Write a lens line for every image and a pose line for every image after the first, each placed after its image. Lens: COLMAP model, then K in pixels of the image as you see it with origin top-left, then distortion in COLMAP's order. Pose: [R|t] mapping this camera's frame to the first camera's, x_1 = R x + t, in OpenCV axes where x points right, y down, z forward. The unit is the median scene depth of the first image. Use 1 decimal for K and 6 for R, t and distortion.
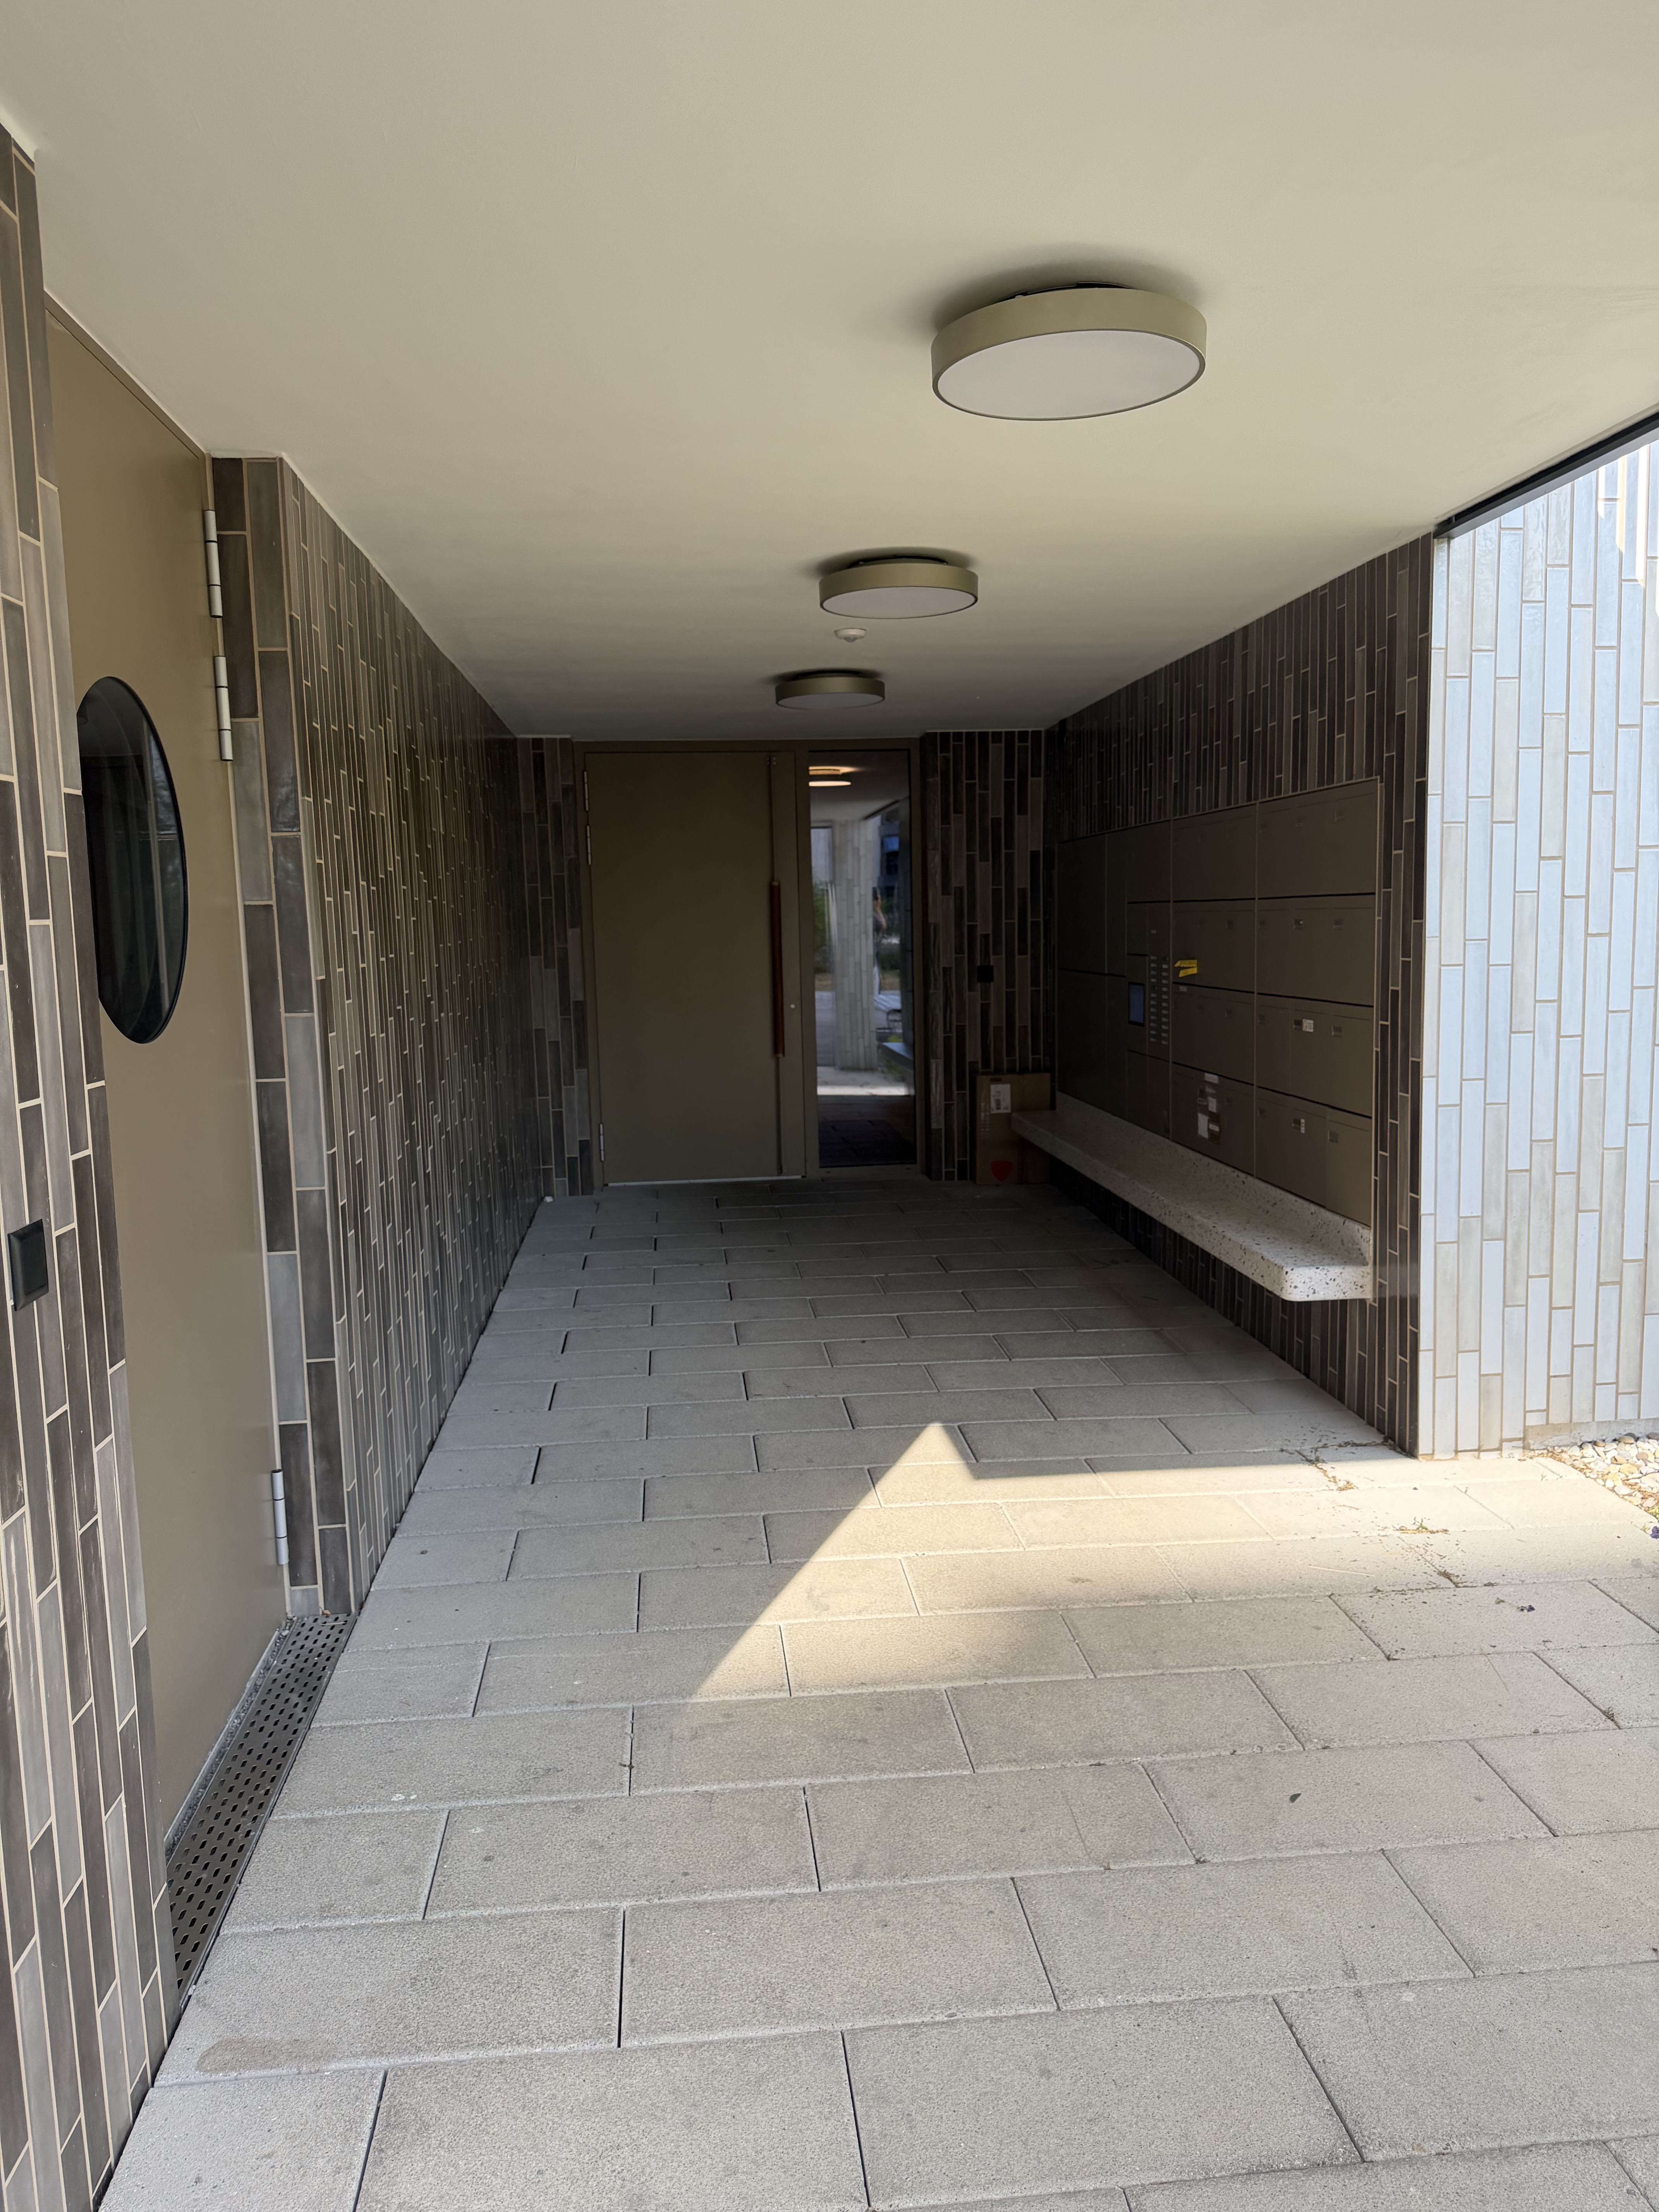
lens RADIAL K [[1553.1, 0, 840.6], [0, 1553.1, 1096.5], [0, 0, 1]] dist [0.144290, -0.272788]
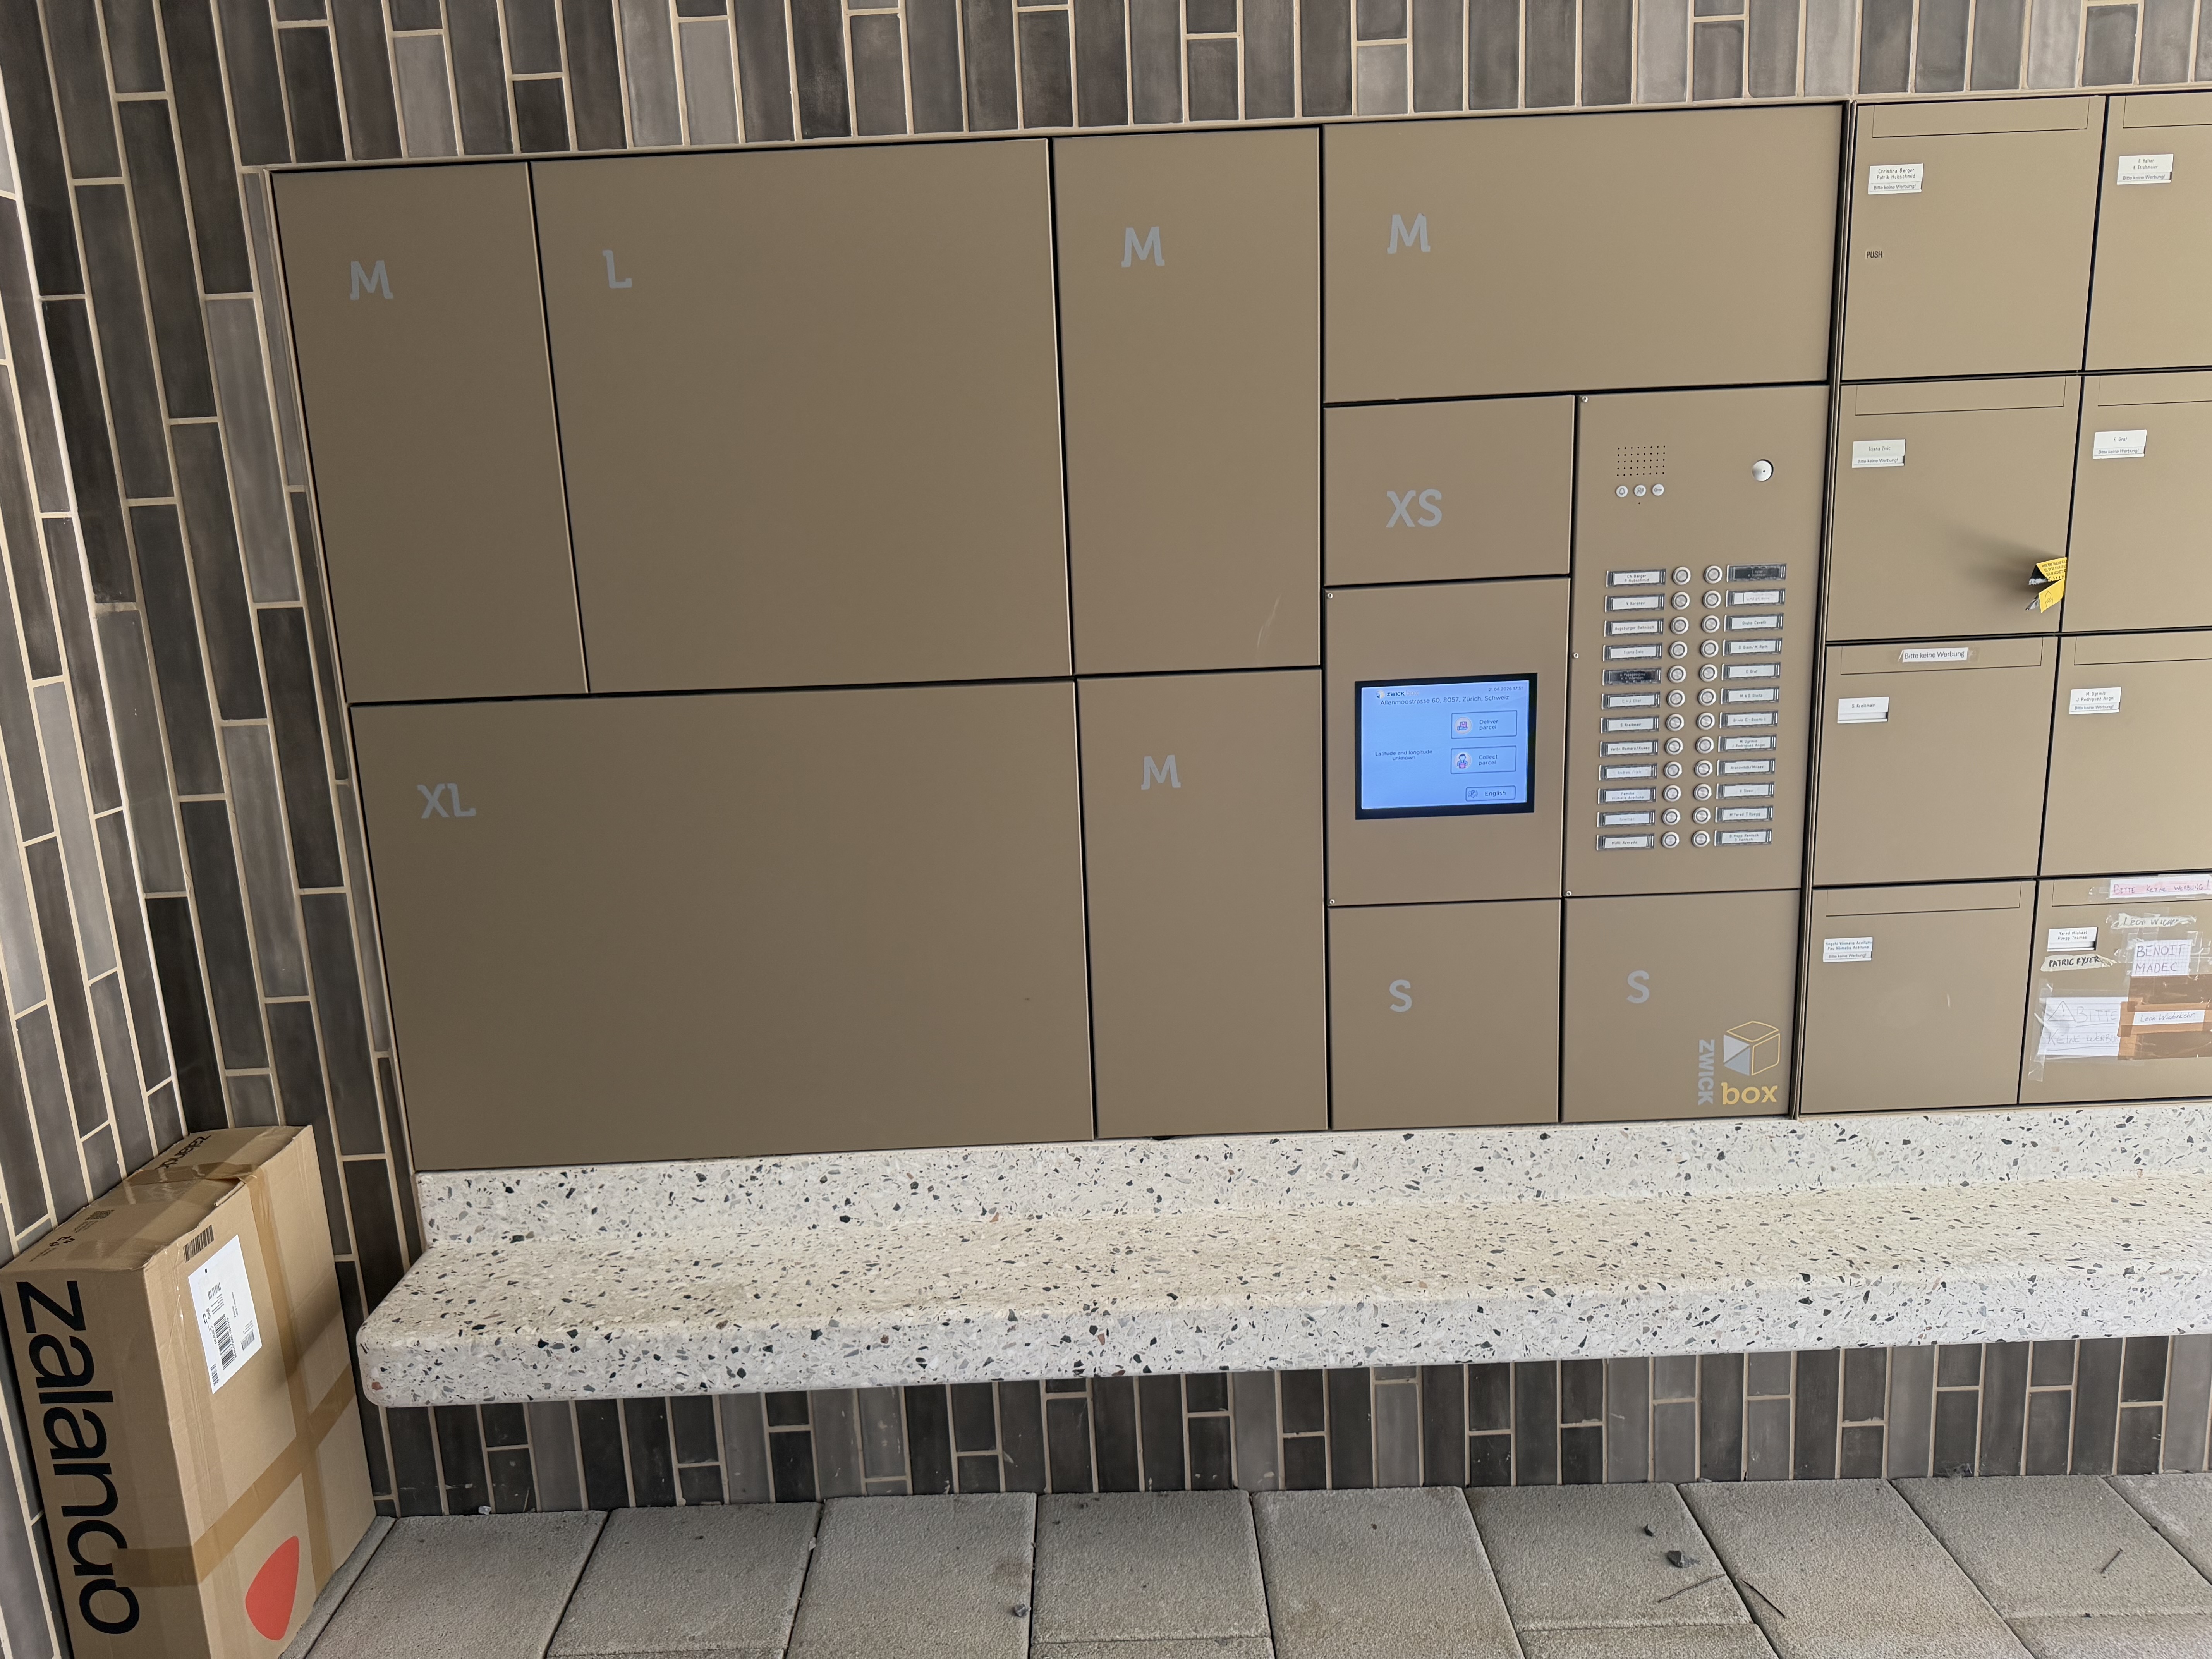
lens RADIAL K [[1499.0, 0, 1106.3], [0, 1499.0, 843.1], [0, 0, 1]] dist [-0.000367, -0.000273]
pose [[0.105238, -0.185202, 0.977049, -0.138439], [0.155178, 0.973528, 0.167820, -0.136355], [-0.982265, 0.133955, 0.131192, 1.406685]]
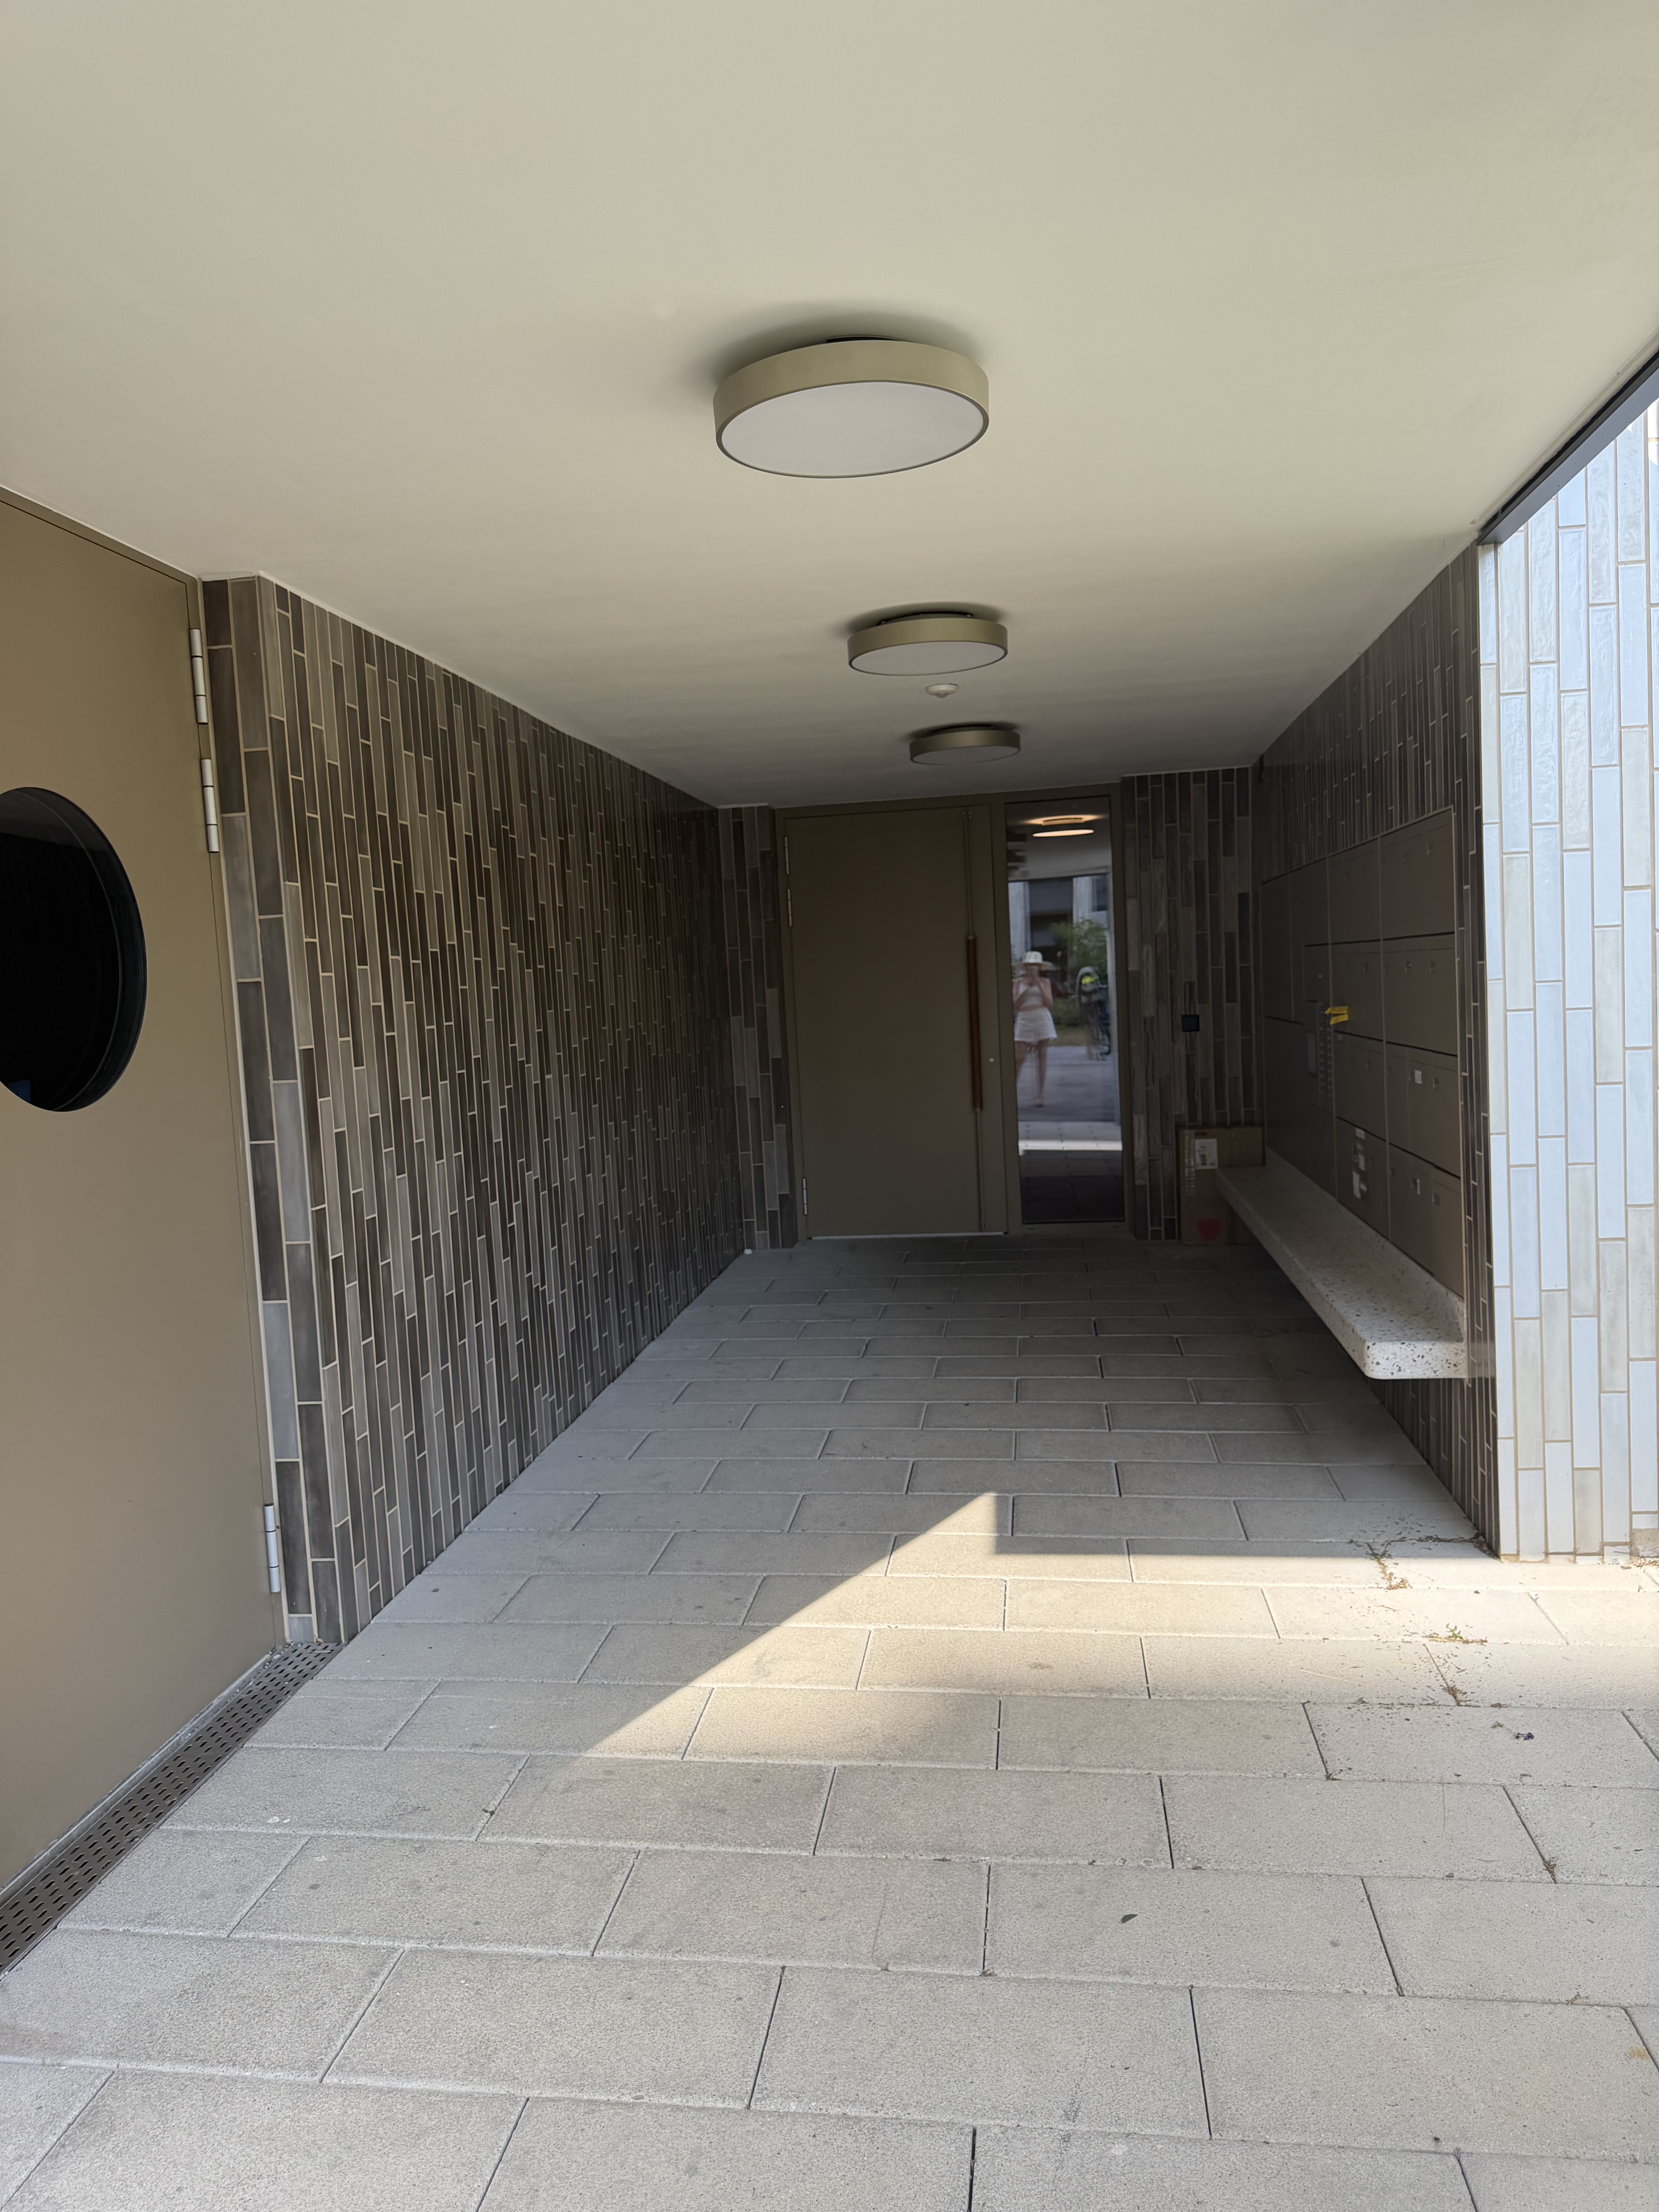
lens RADIAL K [[1560.5, 0, 829.5], [0, 1560.5, 1106.0], [0, 0, 1]] dist [0.088940, -0.142220]
pose [[0.970573, -0.007403, -0.240695, 0.184969], [0.000915, 0.999633, -0.027058, -0.003679], [0.240807, 0.026041, 0.970224, 0.025867]]
